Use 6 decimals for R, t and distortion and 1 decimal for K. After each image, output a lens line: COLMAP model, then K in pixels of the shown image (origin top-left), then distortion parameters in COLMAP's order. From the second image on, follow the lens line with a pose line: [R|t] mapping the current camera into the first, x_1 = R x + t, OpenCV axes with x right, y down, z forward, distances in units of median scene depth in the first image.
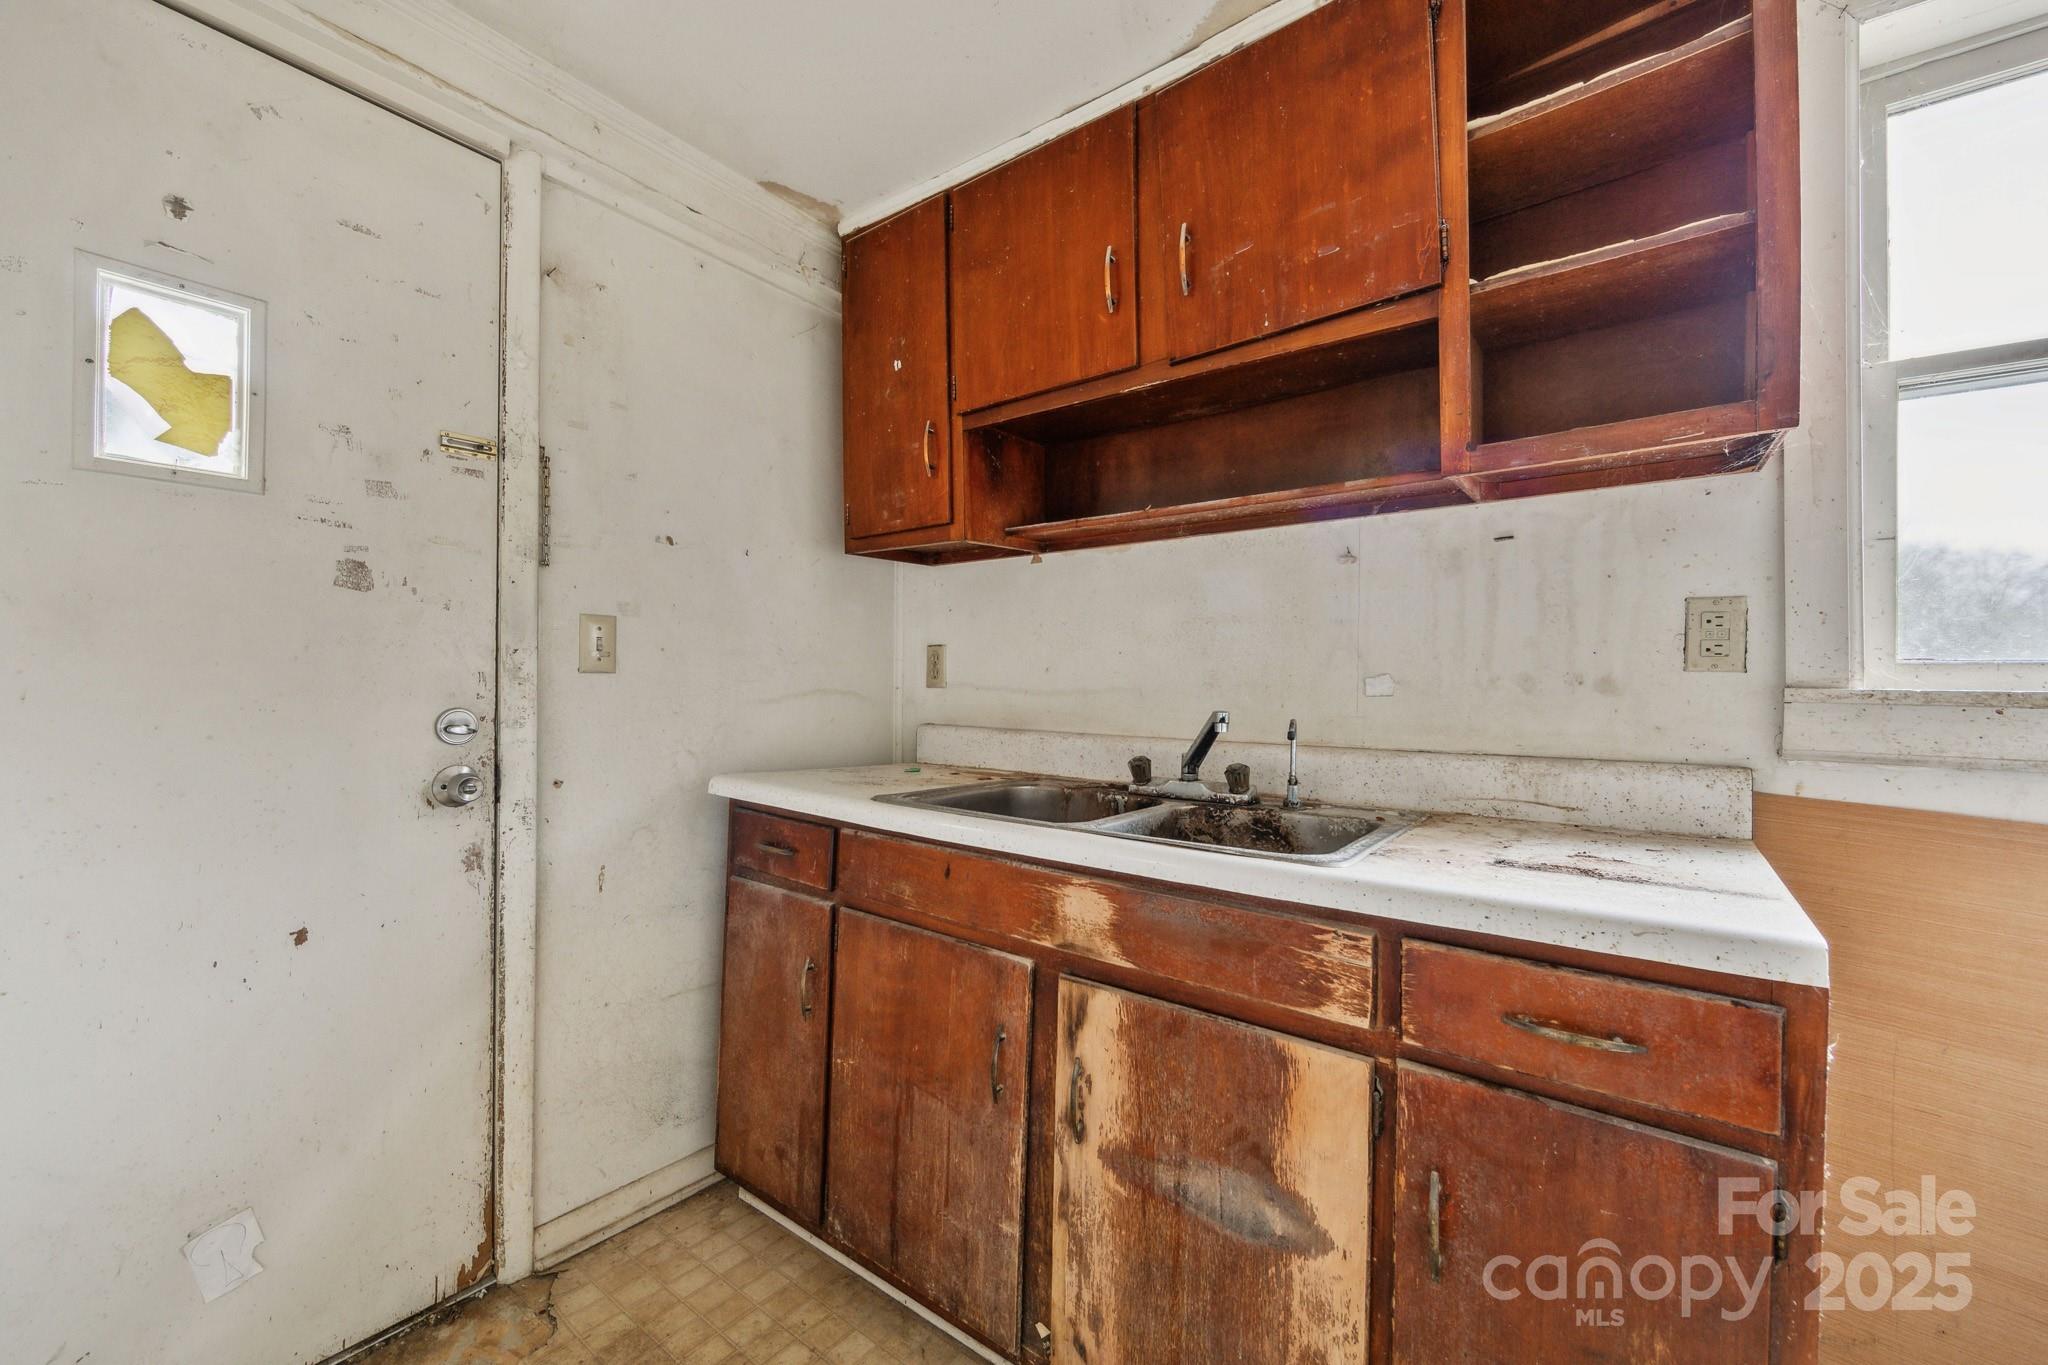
lens RADIAL K [[815.6, 0, 1024.0], [0, 815.6, 682.5], [0, 0, 1]] dist [-0.004321, -0.000082]
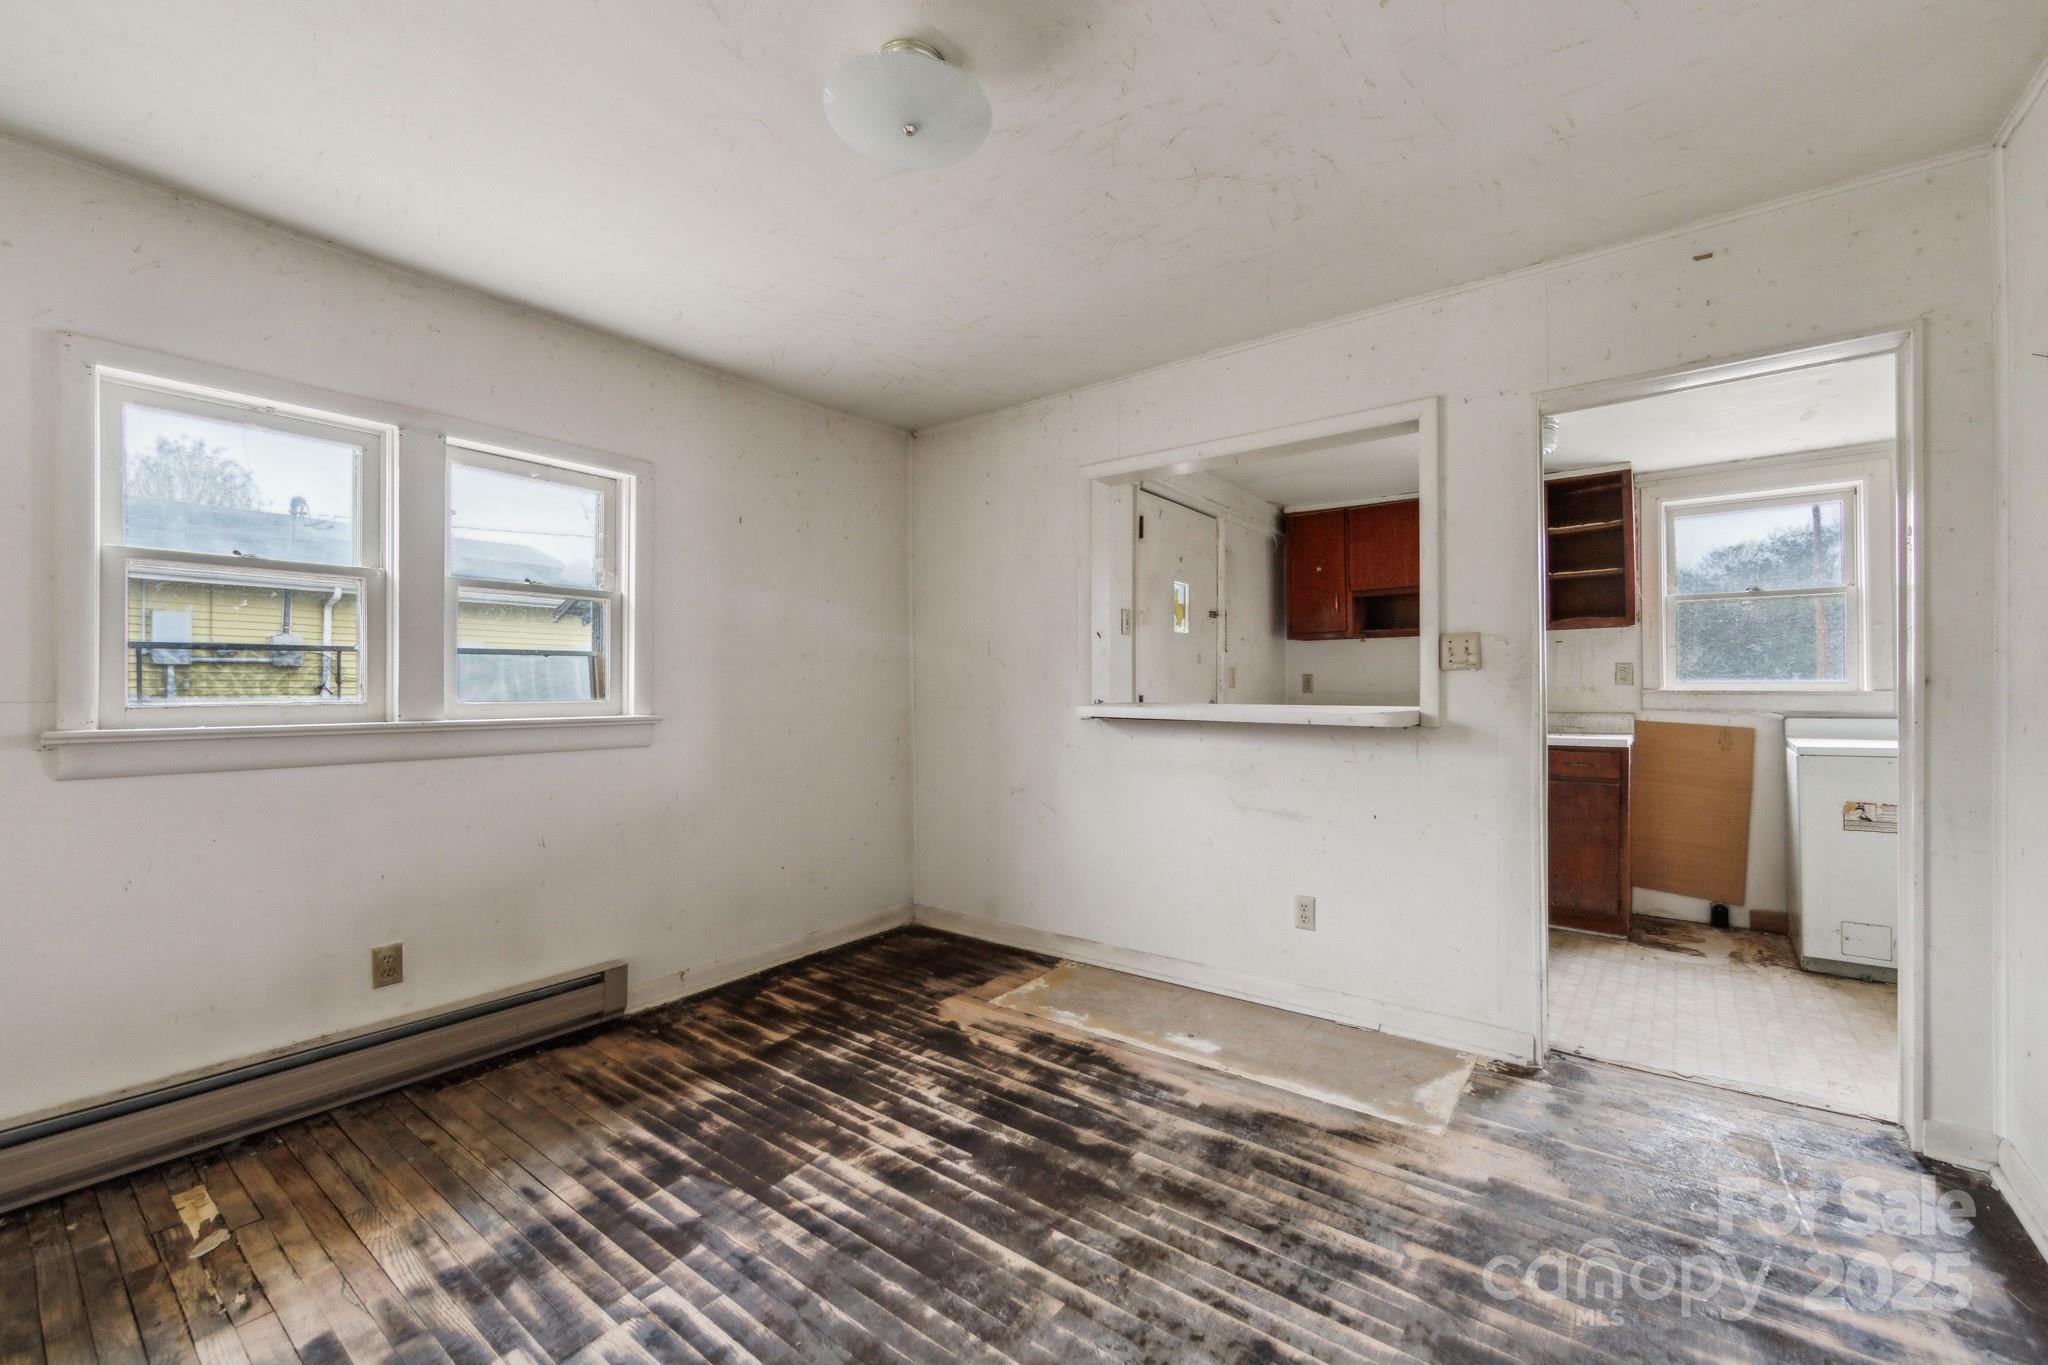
lens RADIAL K [[825.7, 0, 1024.0], [0, 825.7, 682.5], [0, 0, 1]] dist [-0.003474, -0.000380]
pose [[0.999625, -0.008392, -0.026072, -1.434246], [0.008099, 0.999903, -0.011319, -0.004996], [0.026164, 0.011104, 0.999596, -2.297876]]
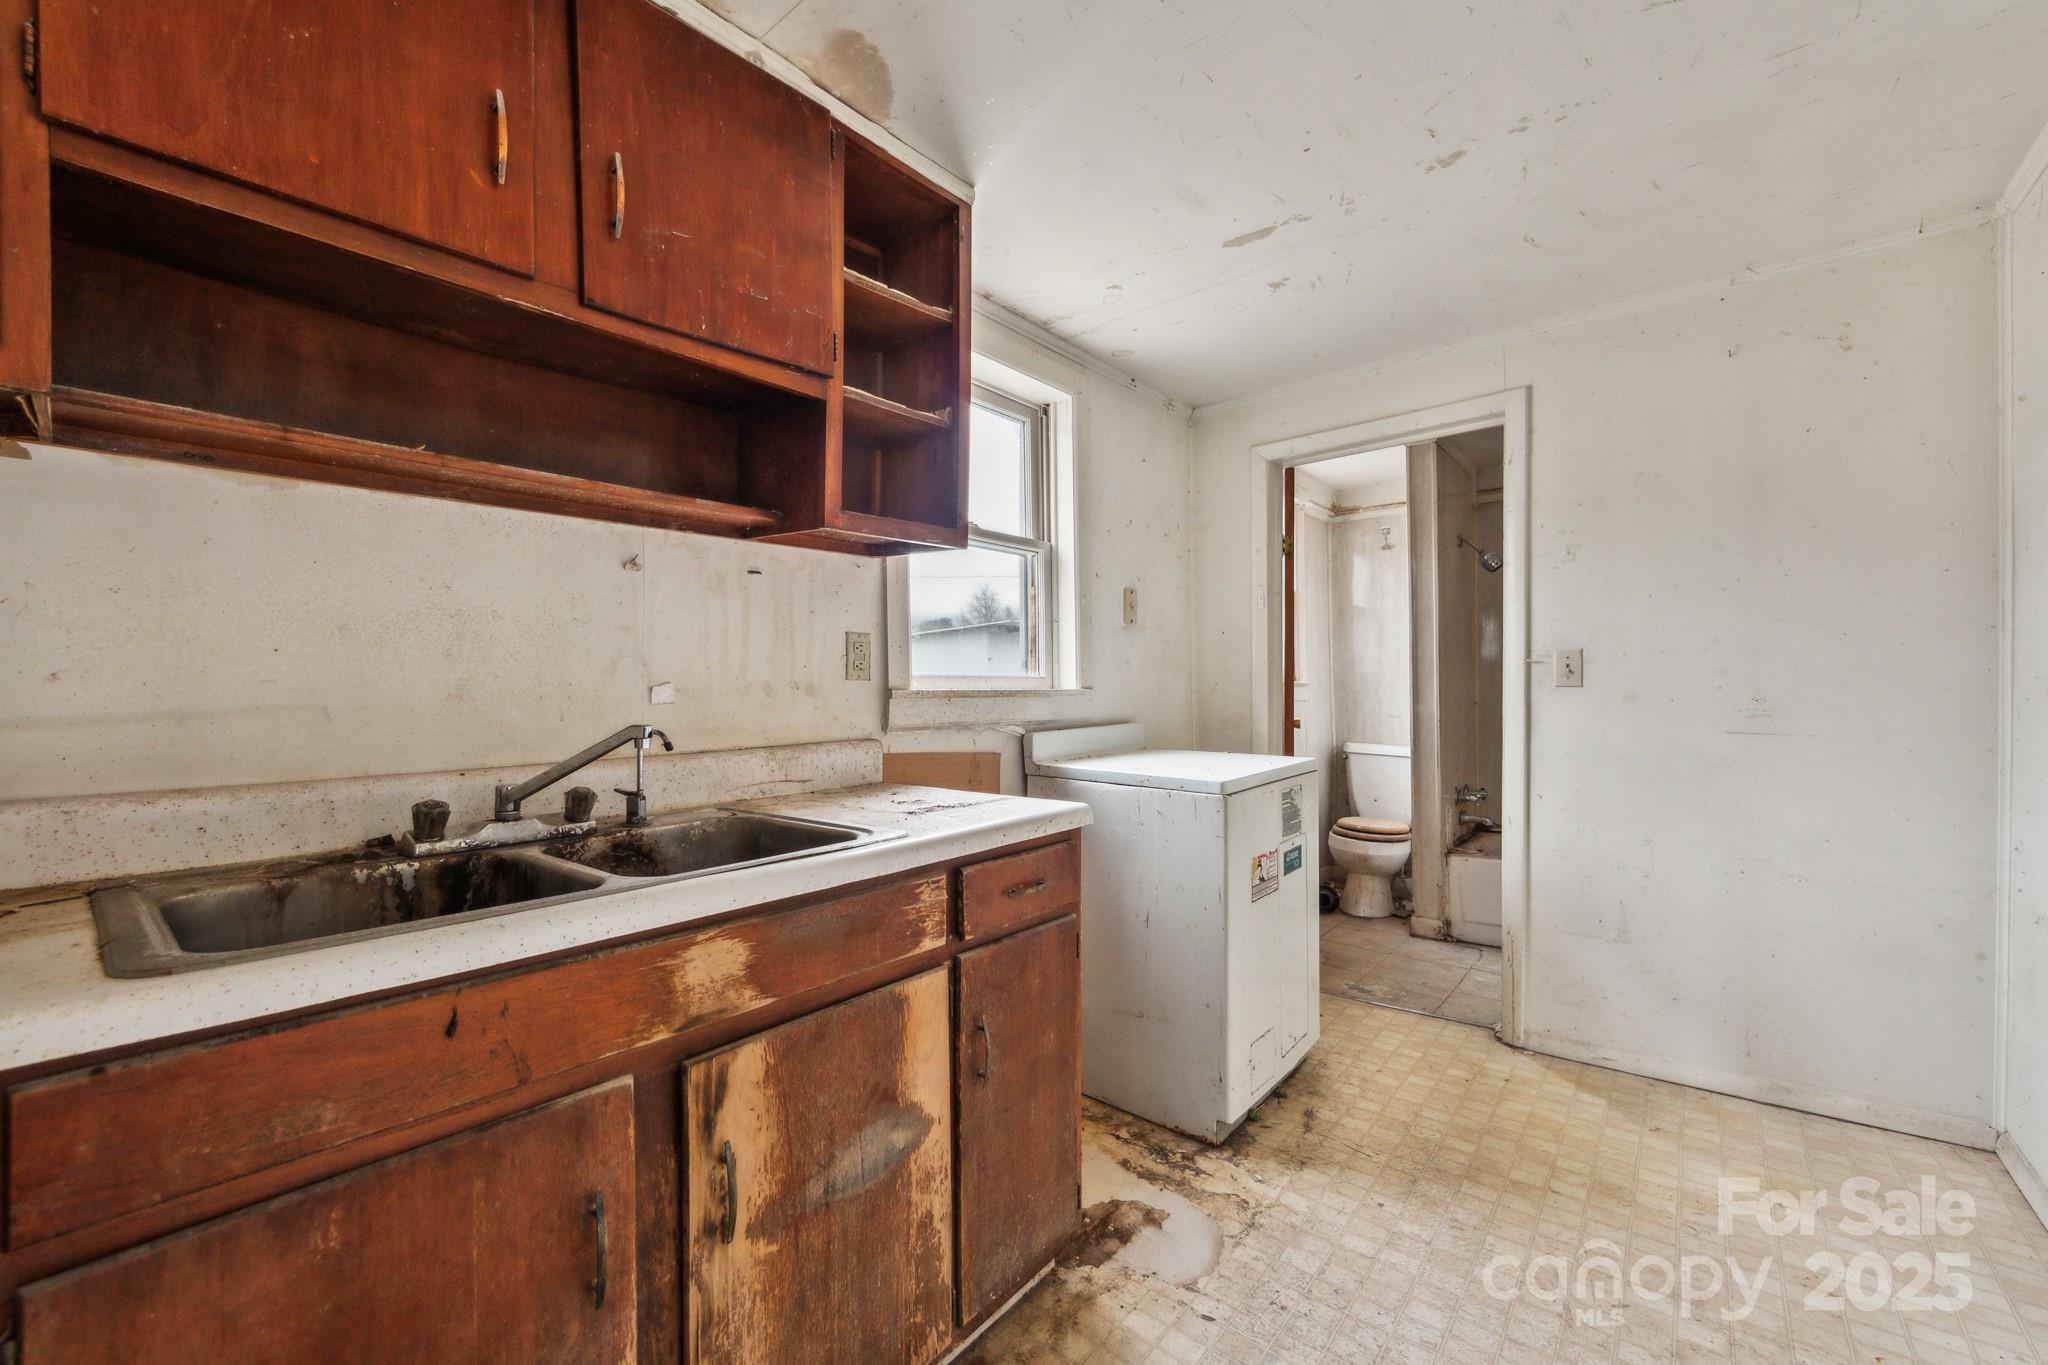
lens RADIAL K [[812.6, 0, 1024.0], [0, 812.6, 682.5], [0, 0, 1]] dist [-0.002135, -0.000106]
pose [[0.048038, -0.005959, 0.998828, -0.656780], [0.009169, 0.999943, 0.005525, -0.013633], [-0.998803, 0.008893, 0.048089, 0.564437]]
